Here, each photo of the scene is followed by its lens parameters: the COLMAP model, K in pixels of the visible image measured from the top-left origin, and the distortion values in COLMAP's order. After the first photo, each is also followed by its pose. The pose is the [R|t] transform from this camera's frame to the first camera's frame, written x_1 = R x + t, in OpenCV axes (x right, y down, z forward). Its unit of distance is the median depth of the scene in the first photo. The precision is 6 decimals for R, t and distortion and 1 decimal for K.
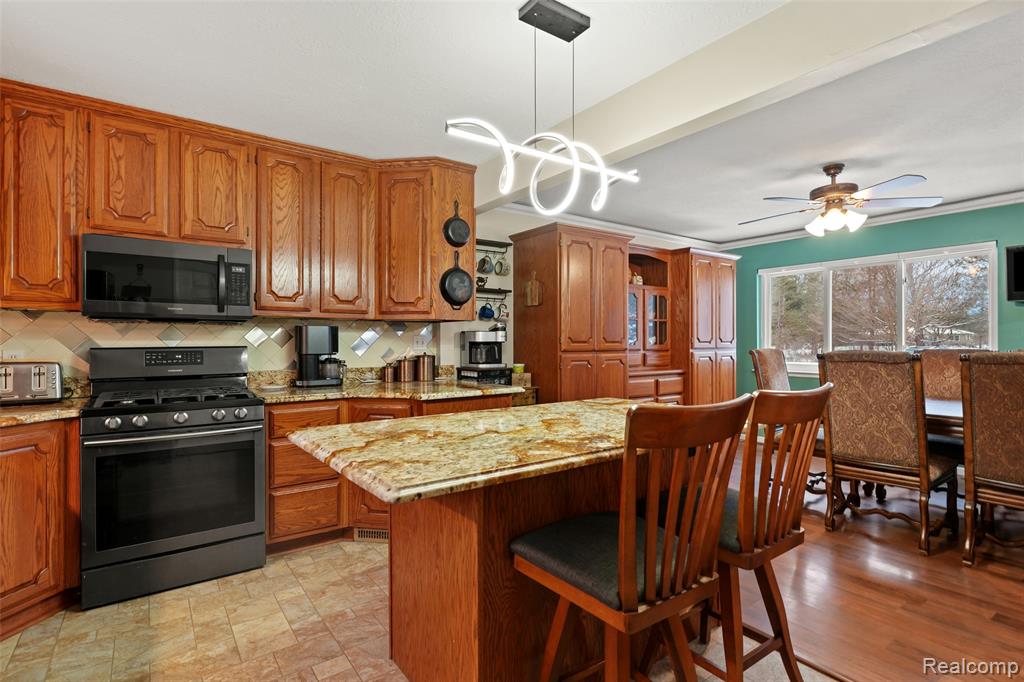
lens RADIAL K [[515.5, 0, 507.7], [0, 515.5, 341.5], [0, 0, 1]] dist [0.003039, 0.000120]
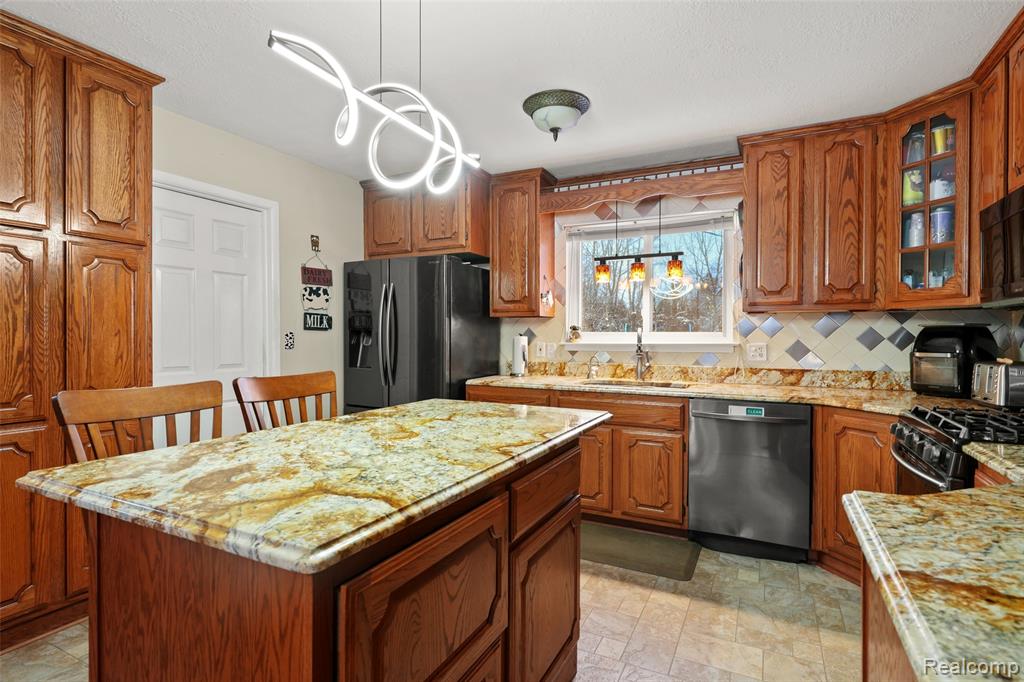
lens RADIAL K [[515.5, 0, 507.7], [0, 515.5, 341.5], [0, 0, 1]] dist [0.003039, 0.000120]
pose [[-0.897454, 0.004933, -0.441081, 0.209504], [0.000941, 0.999957, 0.009269, -0.004503], [0.441108, 0.007903, -0.897419, 1.229489]]
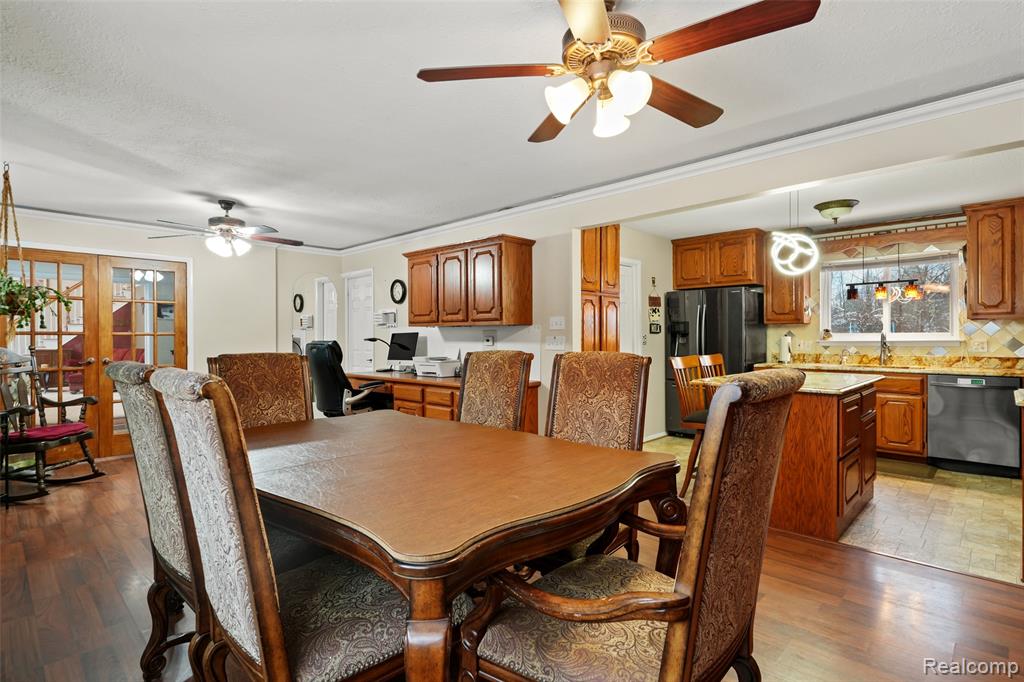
lens RADIAL K [[505.1, 0, 510.1], [0, 505.1, 337.6], [0, 0, 1]] dist [0.000752, -0.001496]
pose [[-0.988255, 0.006612, -0.152668, 0.976604], [0.007094, 0.999971, -0.002618, -0.003342], [0.152646, -0.003670, -0.988274, 1.844089]]
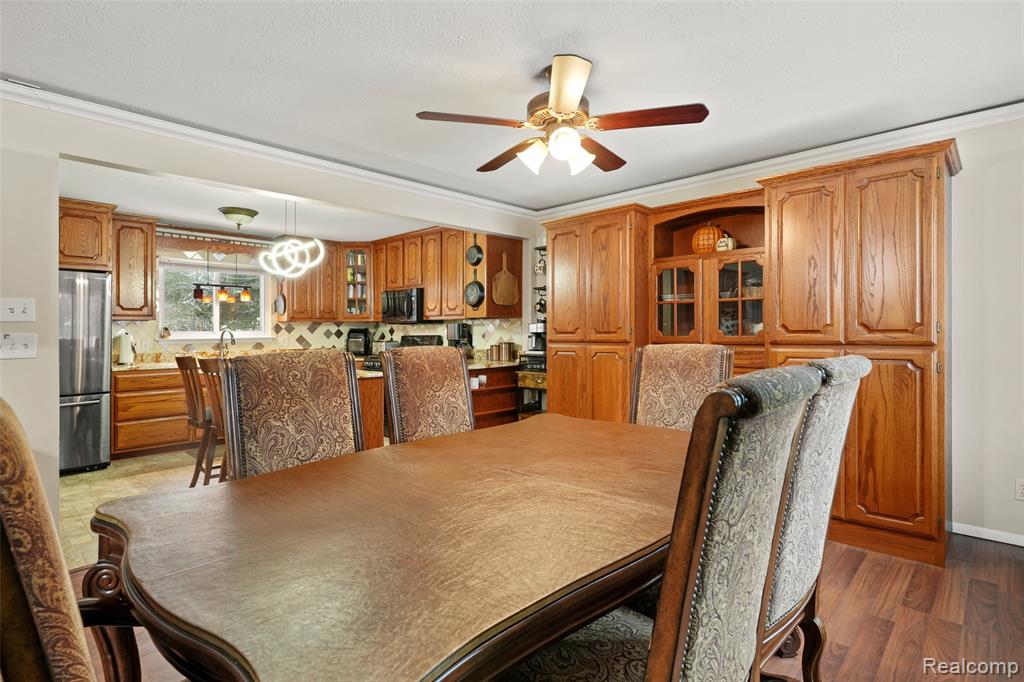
lens RADIAL K [[508.9, 0, 507.6], [0, 508.9, 330.0], [0, 0, 1]] dist [0.001191, -0.000233]
pose [[0.163629, -0.003466, -0.986516, 1.567678], [0.010166, 0.999947, -0.001827, -0.005236], [0.986470, -0.009730, 0.163656, 1.040359]]
